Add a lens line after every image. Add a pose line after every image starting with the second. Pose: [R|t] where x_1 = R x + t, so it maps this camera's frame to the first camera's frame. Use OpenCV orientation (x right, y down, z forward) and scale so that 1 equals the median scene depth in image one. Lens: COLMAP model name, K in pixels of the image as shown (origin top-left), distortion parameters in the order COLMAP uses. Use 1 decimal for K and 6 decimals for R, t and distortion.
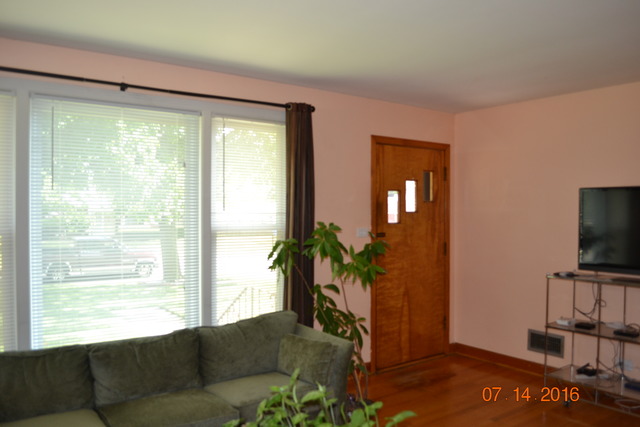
lens RADIAL K [[518.5, 0, 321.2], [0, 518.5, 215.0], [0, 0, 1]] dist [-0.080589, 0.014231]
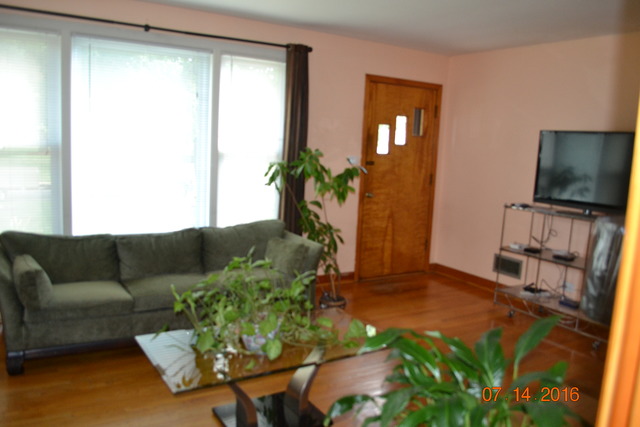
lens RADIAL K [[518.5, 0, 318.2], [0, 518.5, 212.4], [0, 0, 1]] dist [-0.080589, 0.014231]
pose [[0.995569, 0.058219, -0.073845, 0.110090], [-0.048516, 0.990716, 0.126993, 0.007830], [0.080553, -0.122848, 0.989151, -0.180965]]
